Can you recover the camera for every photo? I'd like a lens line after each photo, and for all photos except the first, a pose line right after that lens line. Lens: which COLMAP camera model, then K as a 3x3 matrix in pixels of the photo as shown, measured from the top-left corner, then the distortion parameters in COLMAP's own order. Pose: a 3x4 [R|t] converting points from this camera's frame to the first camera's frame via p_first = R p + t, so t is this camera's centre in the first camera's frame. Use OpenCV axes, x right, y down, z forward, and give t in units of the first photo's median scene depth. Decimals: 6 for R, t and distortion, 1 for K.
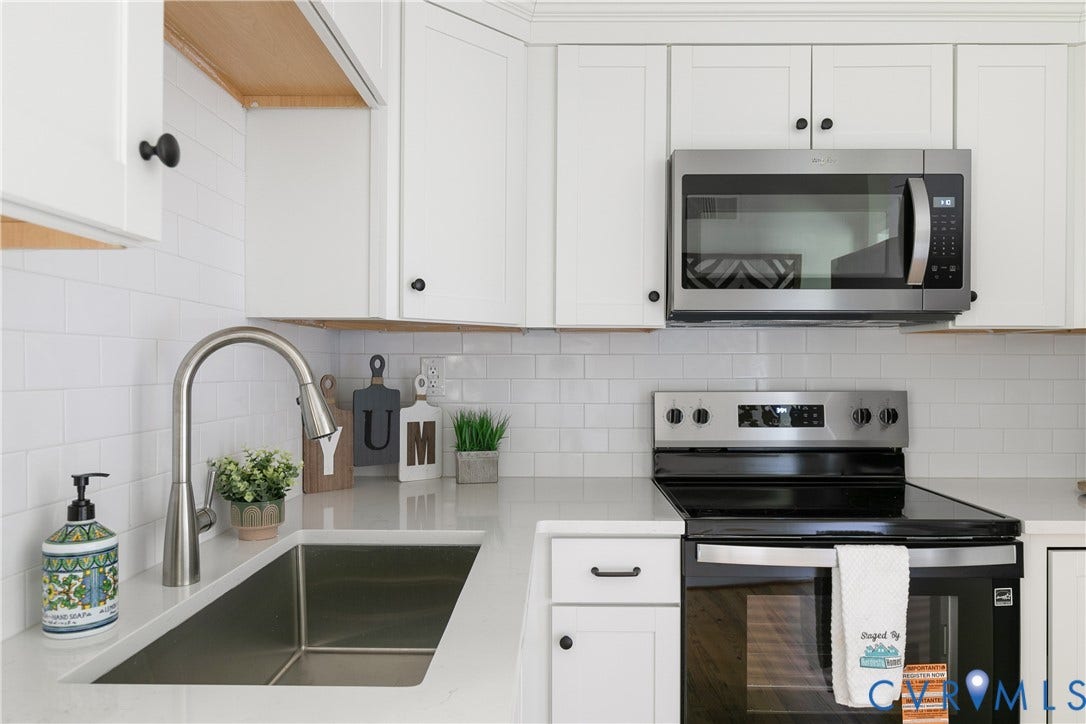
lens RADIAL K [[729.7, 0, 546.2], [0, 729.7, 368.9], [0, 0, 1]] dist [-0.005989, 0.000007]
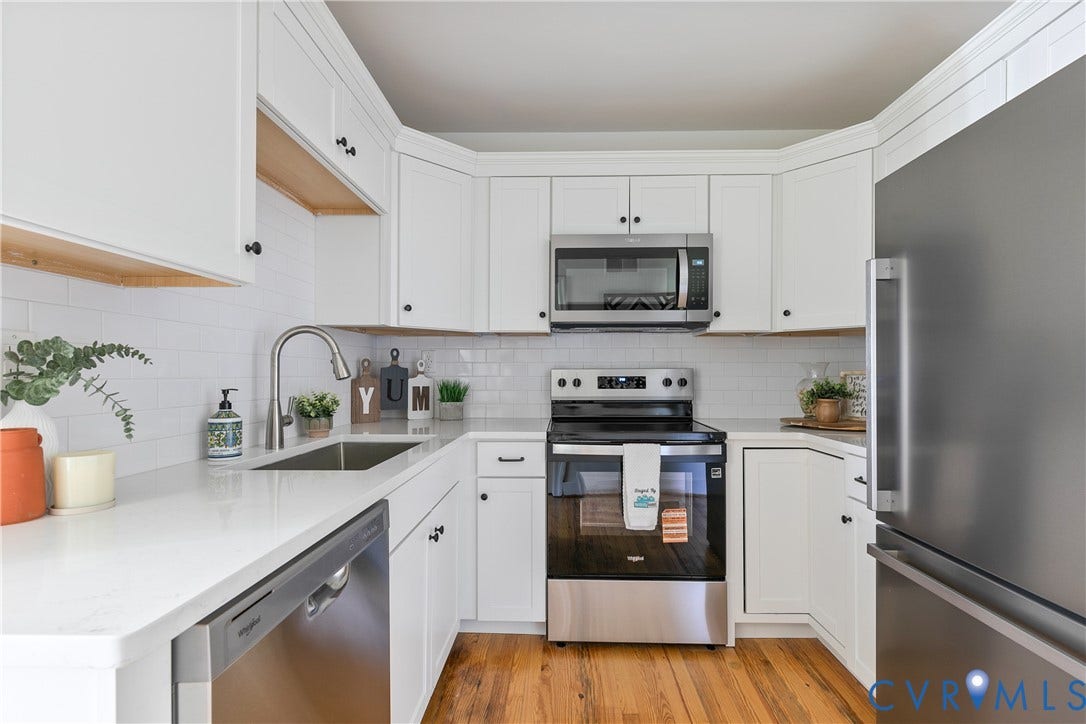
lens RADIAL K [[501.3, 0, 547.6], [0, 501.3, 371.0], [0, 0, 1]] dist [0.002333, -0.000007]
pose [[0.999892, -0.001176, -0.014642, 0.181261], [0.001093, 0.999983, -0.005693, 0.049084], [0.014648, 0.005676, 0.999877, -0.255839]]
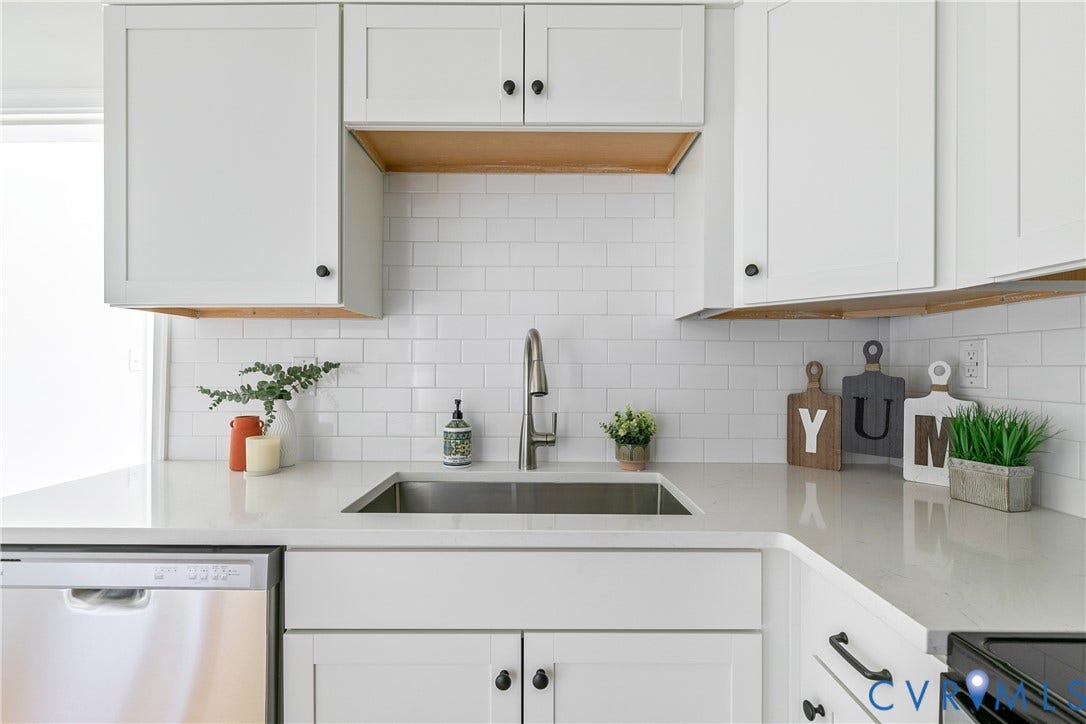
lens RADIAL K [[481.6, 0, 541.8], [0, 481.6, 365.7], [0, 0, 1]] dist [0.001836, 0.000100]
pose [[0.008193, -0.006235, -0.999947, 0.446500], [-0.004887, 0.999968, -0.006276, 0.022437], [0.999954, 0.004938, 0.008163, 0.619552]]
